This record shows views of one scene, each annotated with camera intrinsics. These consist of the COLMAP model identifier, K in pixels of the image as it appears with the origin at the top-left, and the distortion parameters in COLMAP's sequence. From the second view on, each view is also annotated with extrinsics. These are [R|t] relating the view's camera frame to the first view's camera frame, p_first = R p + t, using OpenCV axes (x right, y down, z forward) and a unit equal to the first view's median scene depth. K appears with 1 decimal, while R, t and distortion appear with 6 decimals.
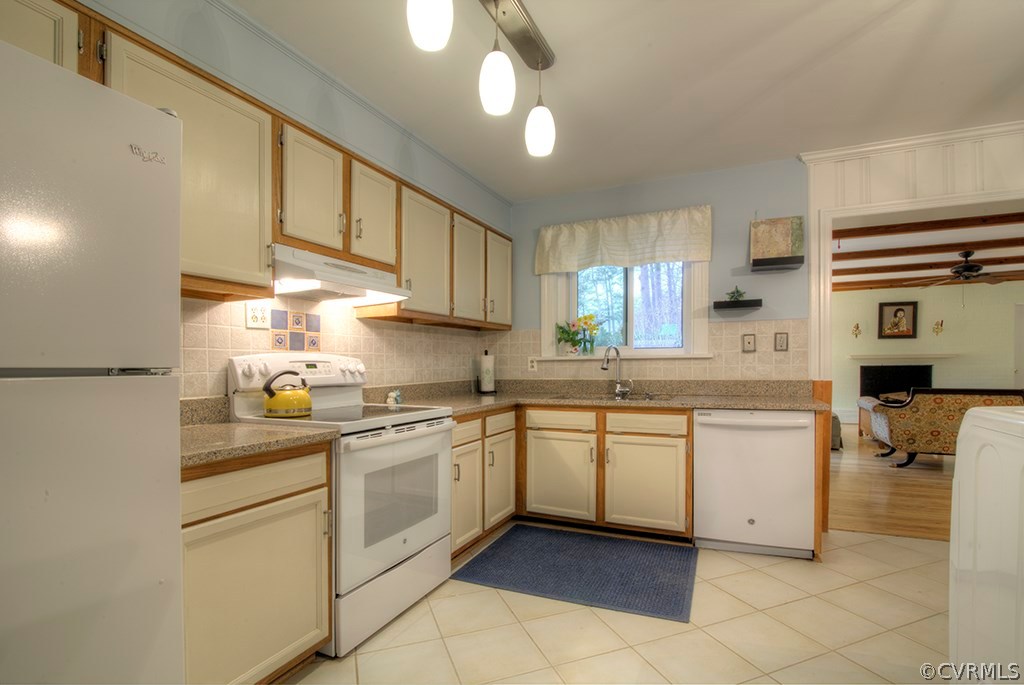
lens RADIAL K [[462.3, 0, 512.0], [0, 462.3, 376.1], [0, 0, 1]] dist [-0.009502, -0.000048]
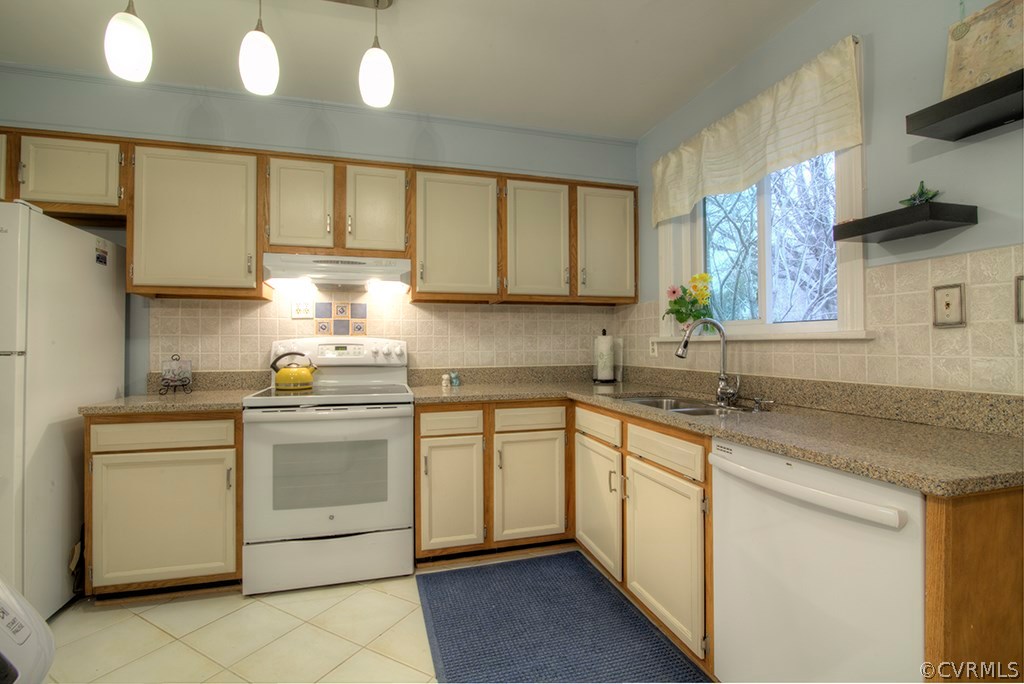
lens RADIAL K [[469.2, 0, 512.0], [0, 469.2, 342.0], [0, 0, 1]] dist [-0.012397, 0.000068]
pose [[0.665814, 0.002976, -0.746112, 0.576967], [-0.021488, 0.999654, -0.015188, -0.022140], [0.745808, 0.026145, 0.665647, 0.411099]]
